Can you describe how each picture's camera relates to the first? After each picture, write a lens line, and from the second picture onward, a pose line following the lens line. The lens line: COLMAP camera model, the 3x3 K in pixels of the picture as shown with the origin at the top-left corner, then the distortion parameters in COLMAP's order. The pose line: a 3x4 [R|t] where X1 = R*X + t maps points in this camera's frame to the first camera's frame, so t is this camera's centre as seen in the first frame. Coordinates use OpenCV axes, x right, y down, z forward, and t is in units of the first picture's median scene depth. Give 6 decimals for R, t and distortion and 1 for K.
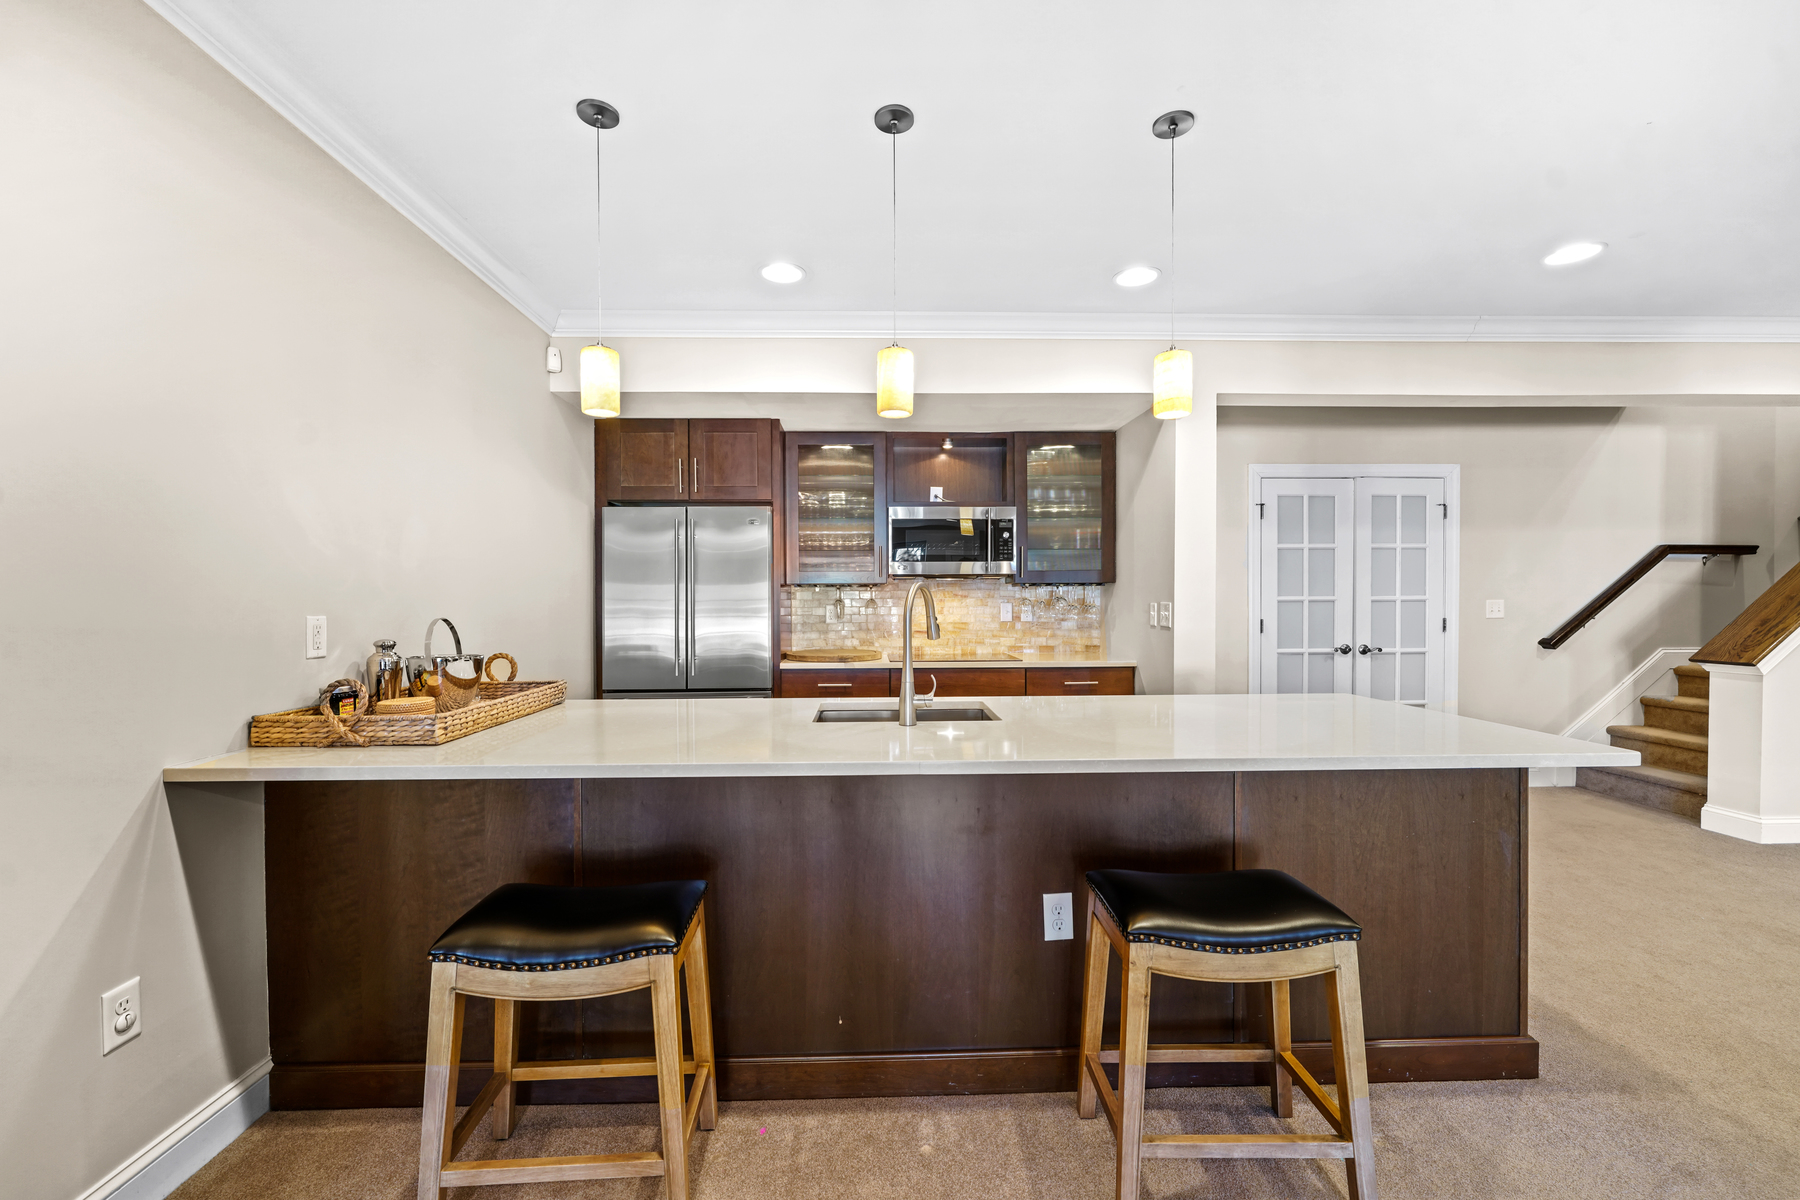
lens RADIAL K [[723.0, 0, 887.9], [0, 723.0, 616.1], [0, 0, 1]] dist [-0.000755, 0.000624]
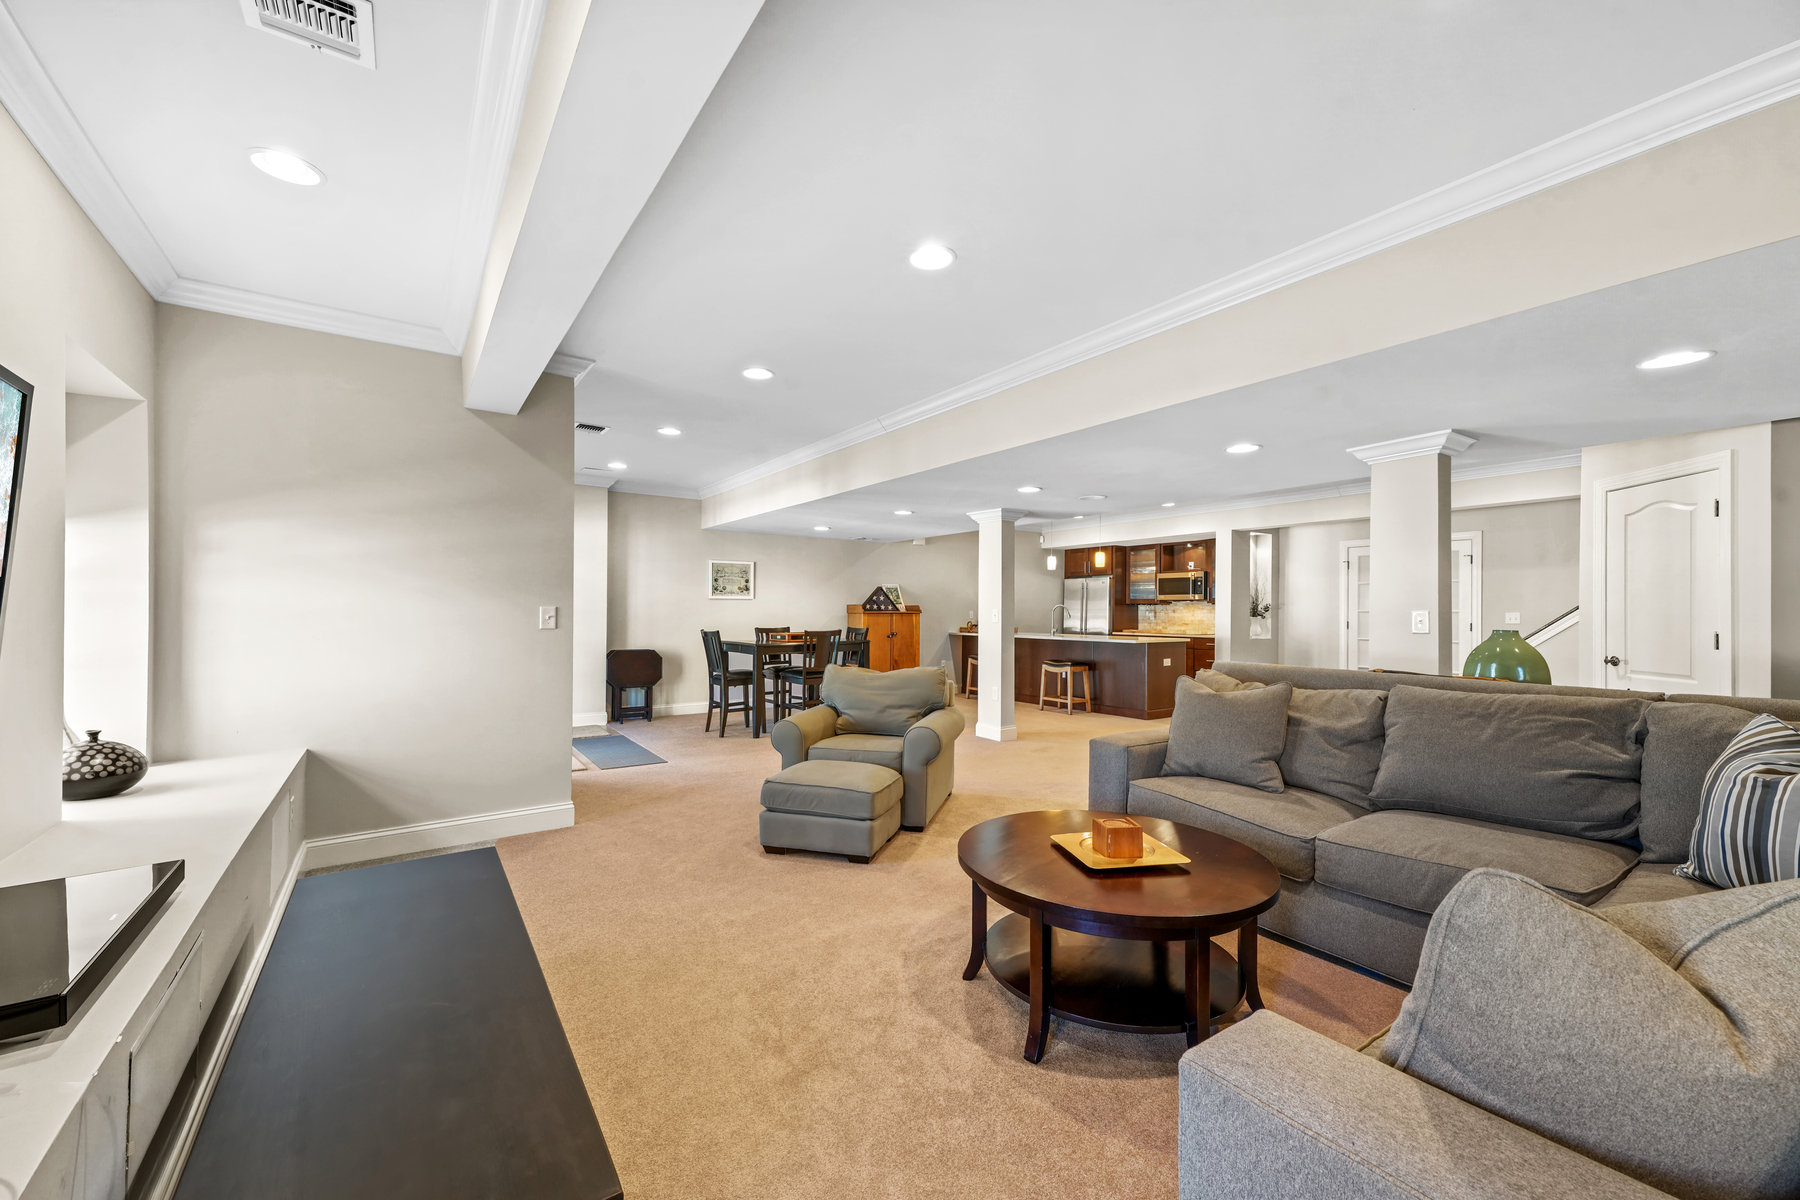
lens RADIAL K [[723.0, 0, 907.5], [0, 723.0, 602.3], [0, 0, 1]] dist [-0.000755, 0.000624]
pose [[0.557009, -0.002772, -0.830502, 1.624100], [-0.028092, 0.999359, -0.022176, 0.031561], [0.830031, 0.035683, 0.556574, -1.147916]]
